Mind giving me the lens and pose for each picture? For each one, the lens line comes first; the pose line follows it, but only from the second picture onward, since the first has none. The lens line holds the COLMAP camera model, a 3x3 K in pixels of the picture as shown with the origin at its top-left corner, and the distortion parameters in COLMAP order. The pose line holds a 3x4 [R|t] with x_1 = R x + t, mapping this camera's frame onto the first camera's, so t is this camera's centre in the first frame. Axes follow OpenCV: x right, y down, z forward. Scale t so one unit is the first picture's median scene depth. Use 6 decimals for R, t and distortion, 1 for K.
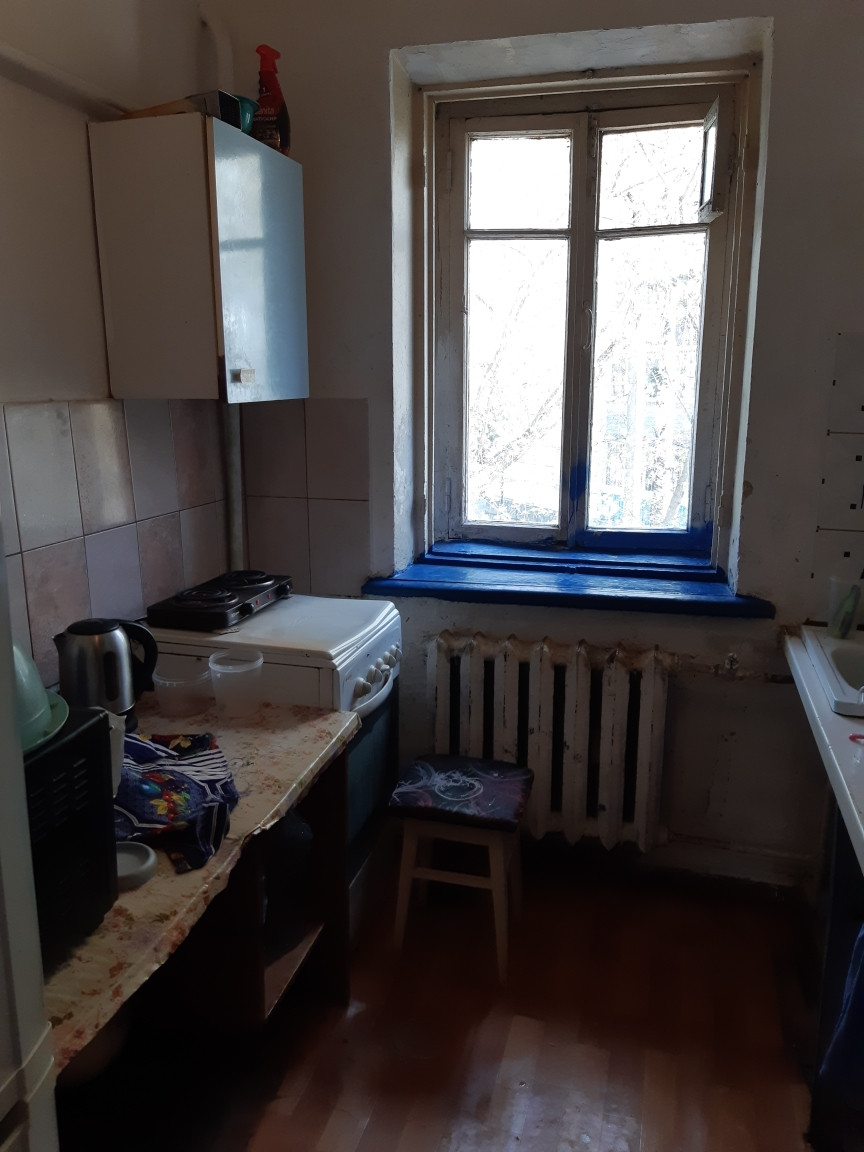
lens RADIAL K [[886.3, 0, 432.0], [0, 886.3, 576.0], [0, 0, 1]] dist [0.084246, -0.160503]
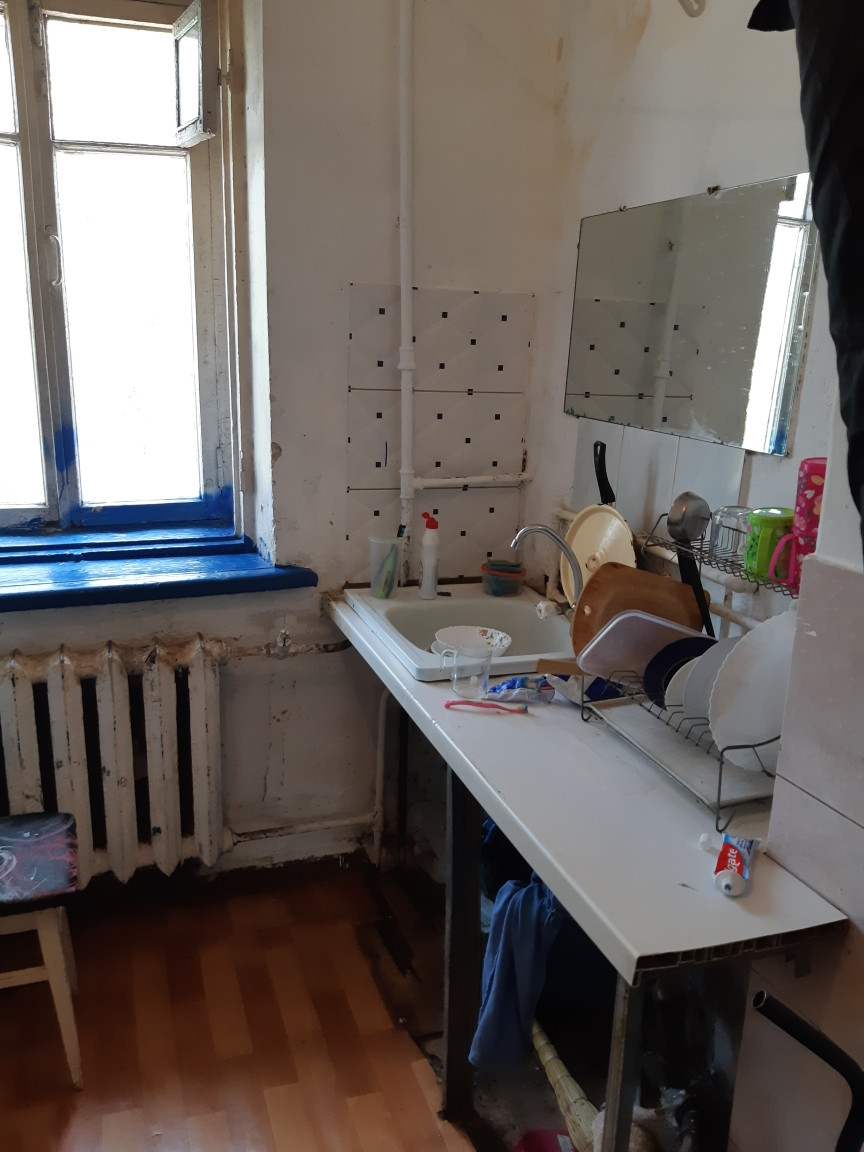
lens RADIAL K [[886.3, 0, 432.0], [0, 886.3, 576.0], [0, 0, 1]] dist [0.084246, -0.160503]
pose [[0.813694, -0.127615, 0.567112, -0.051855], [0.098330, 0.991762, 0.082088, -0.028022], [-0.572916, -0.011030, 0.819540, 0.149093]]
